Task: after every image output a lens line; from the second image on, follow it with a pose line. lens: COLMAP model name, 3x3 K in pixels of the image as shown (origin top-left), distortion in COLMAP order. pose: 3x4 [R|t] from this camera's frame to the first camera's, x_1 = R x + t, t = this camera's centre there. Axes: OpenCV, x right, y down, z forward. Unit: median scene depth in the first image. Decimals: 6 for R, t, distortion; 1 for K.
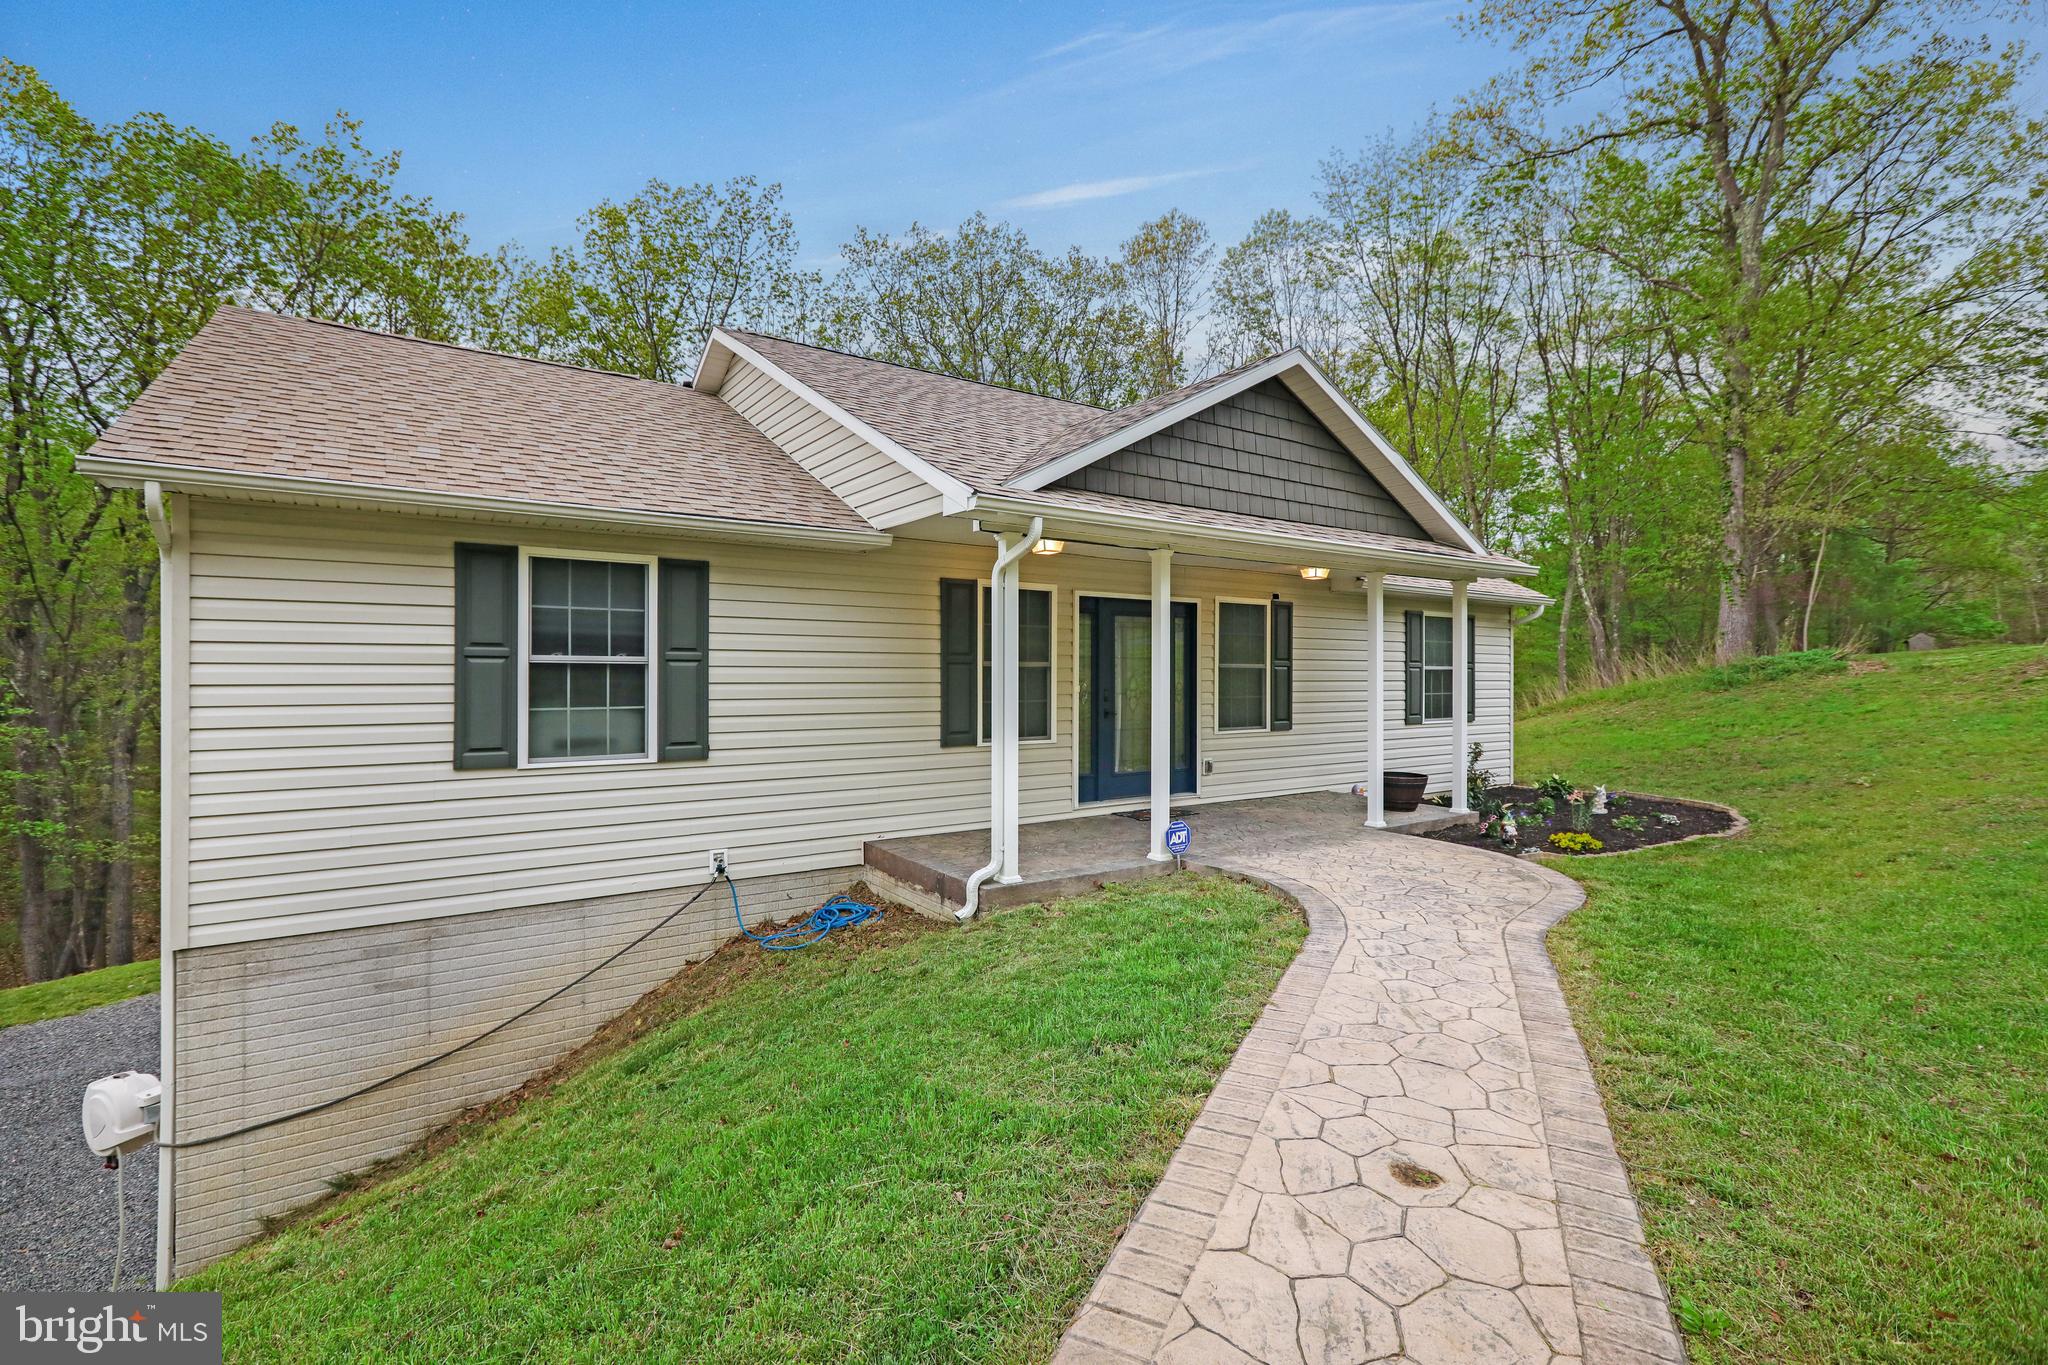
lens RADIAL K [[914.7, 0, 1011.4], [0, 914.7, 675.3], [0, 0, 1]] dist [0.001813, 0.000679]
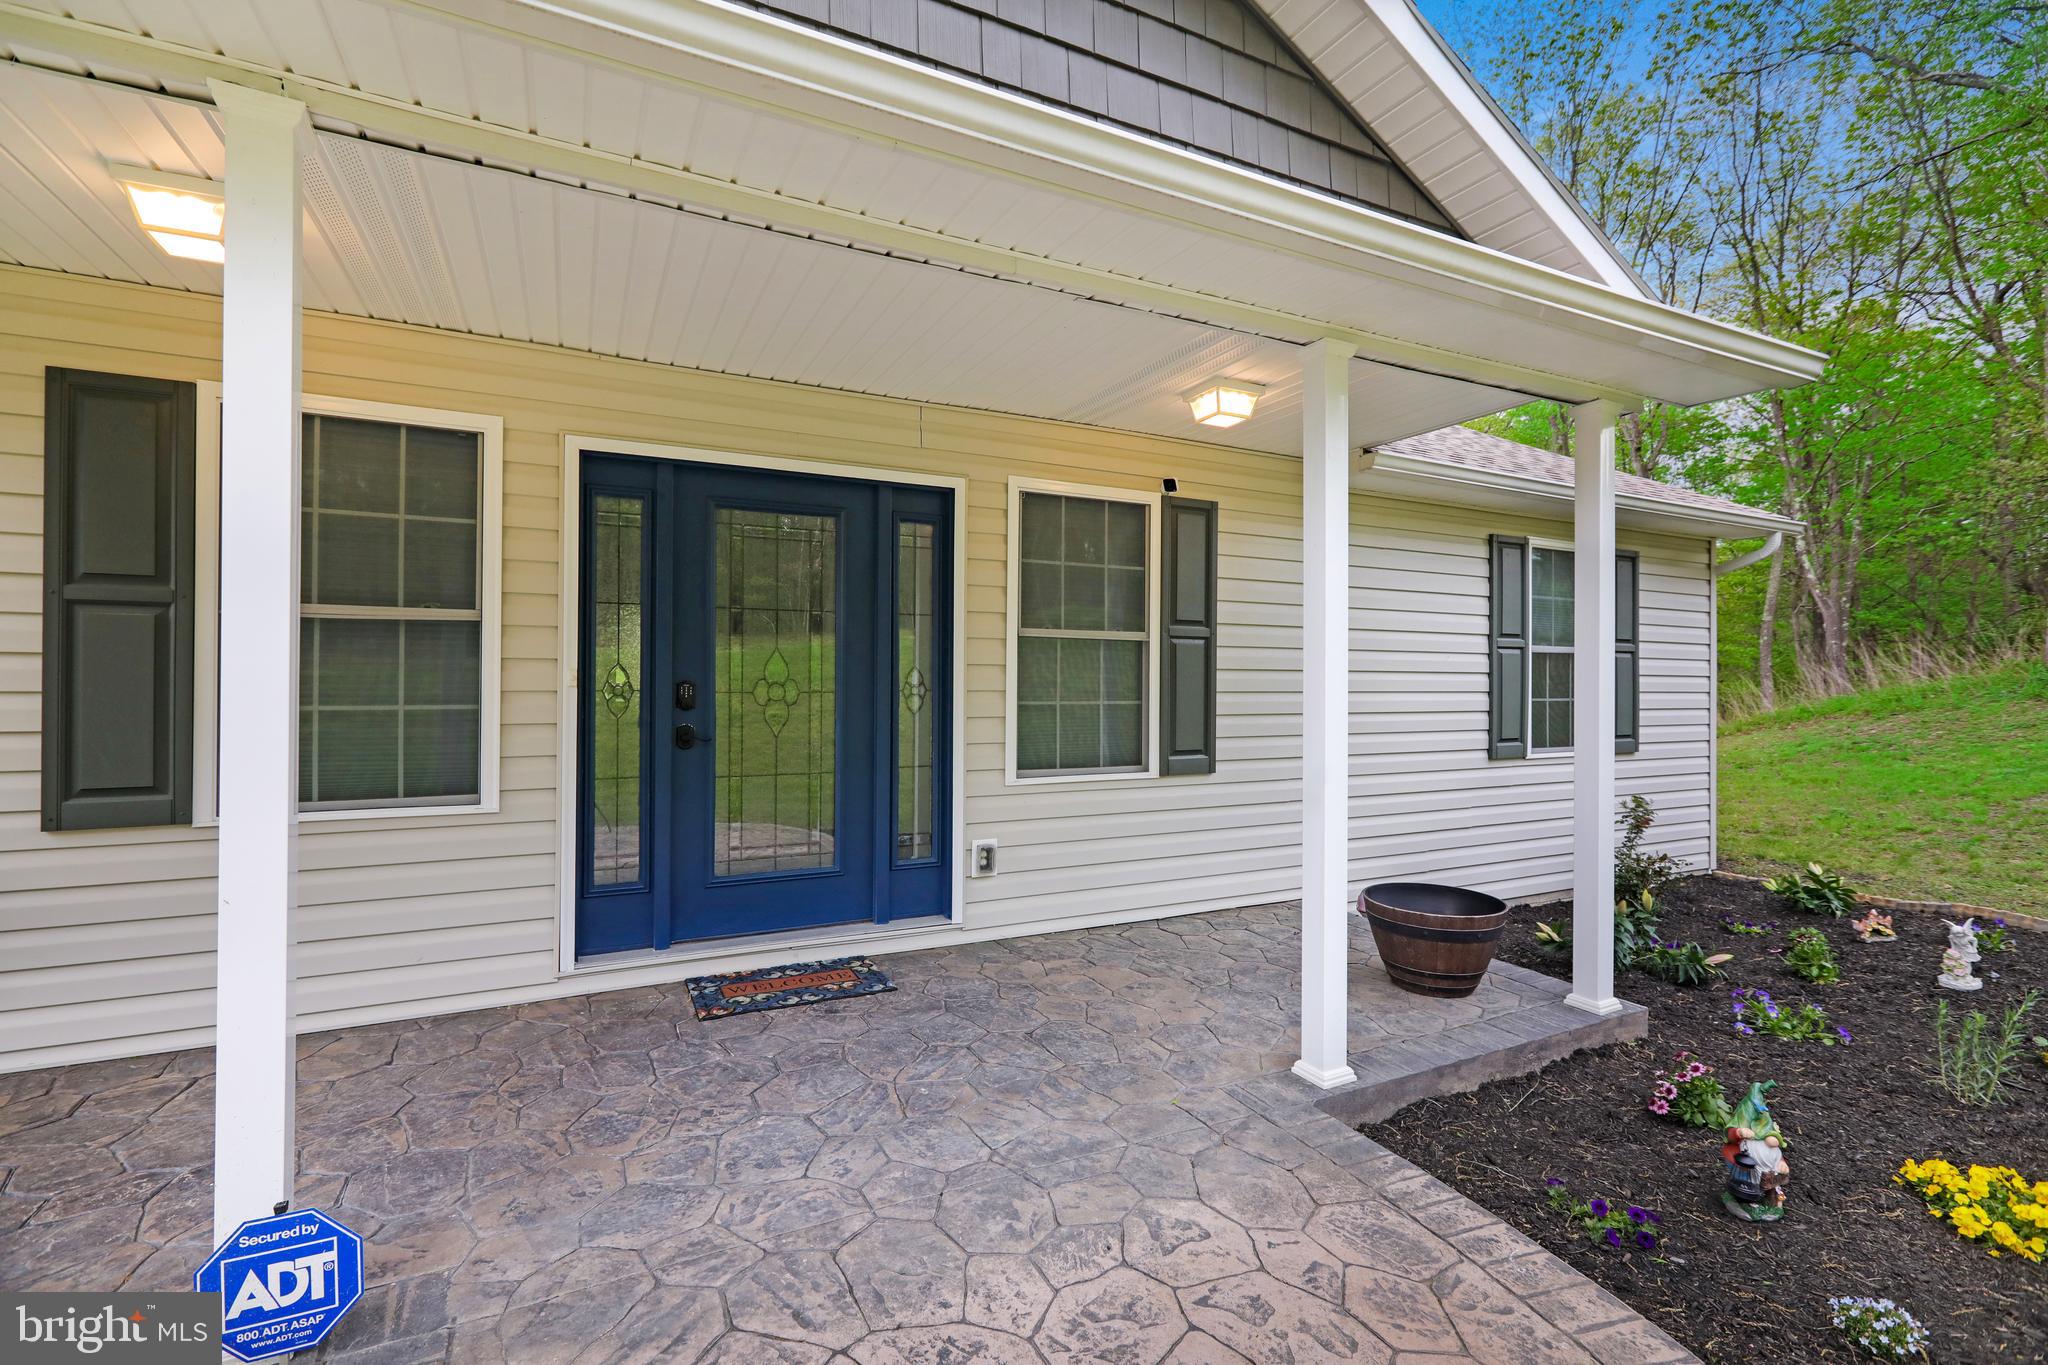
lens RADIAL K [[893.7, 0, 1024.0], [0, 893.7, 682.5], [0, 0, 1]] dist [-0.000462, 0.005915]
pose [[0.991291, 0.005678, -0.131567, 0.271435], [-0.005240, 0.999980, 0.003674, 0.011886], [0.131586, -0.002953, 0.991300, 0.536383]]
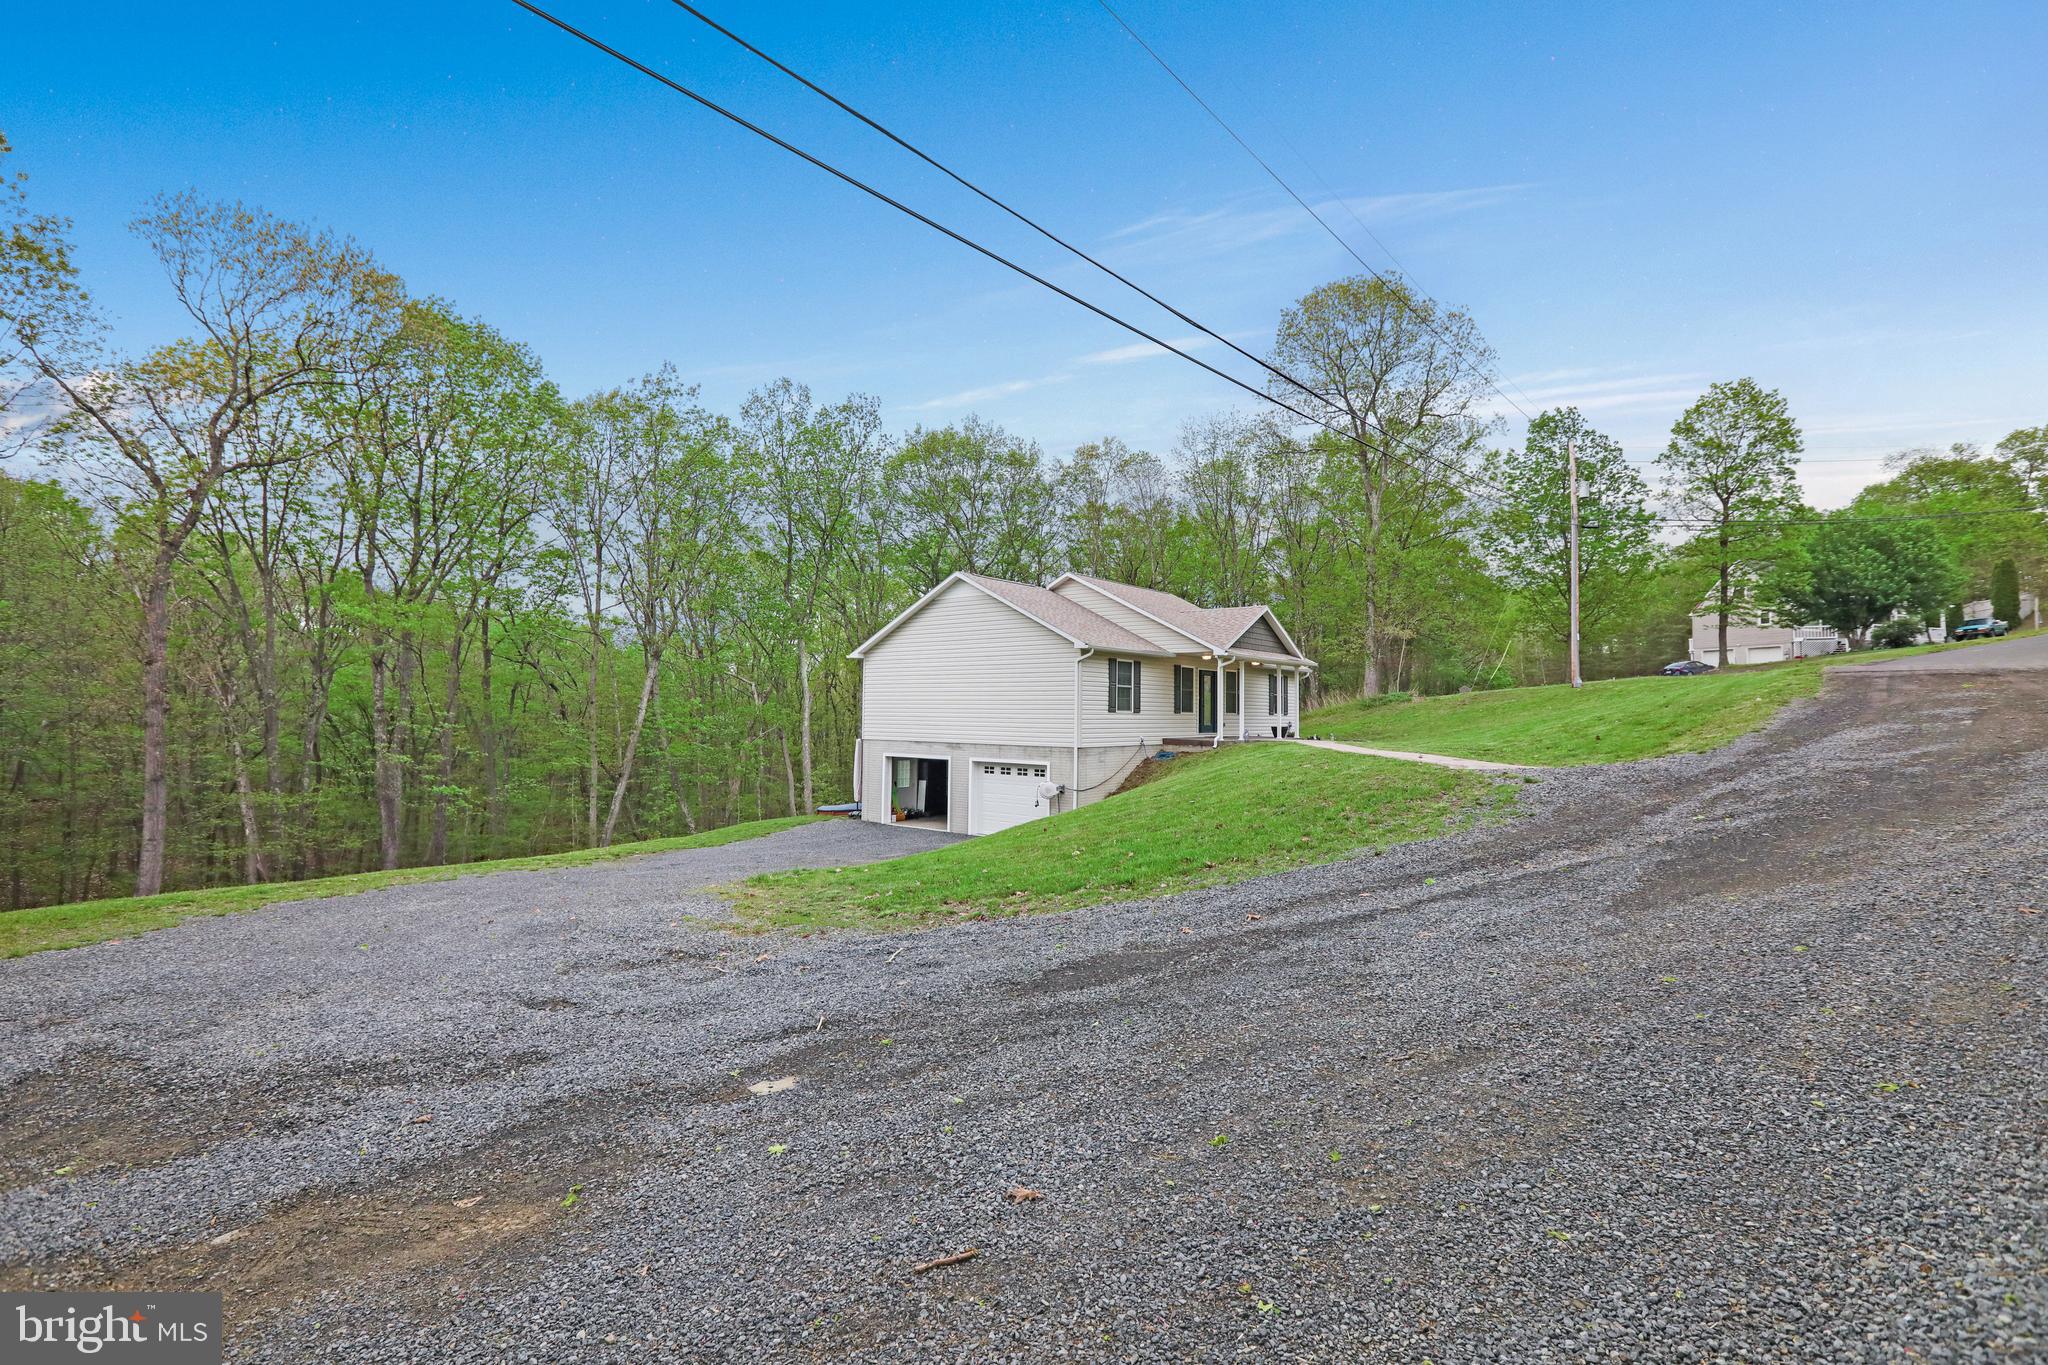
lens RADIAL K [[914.7, 0, 1011.4], [0, 914.7, 675.3], [0, 0, 1]] dist [0.001813, 0.000679]
pose [[0.958534, 0.021304, 0.284180, -1.232960], [-0.009667, 0.999059, -0.042288, 0.064781], [-0.284813, 0.037788, 0.957838, -1.598177]]
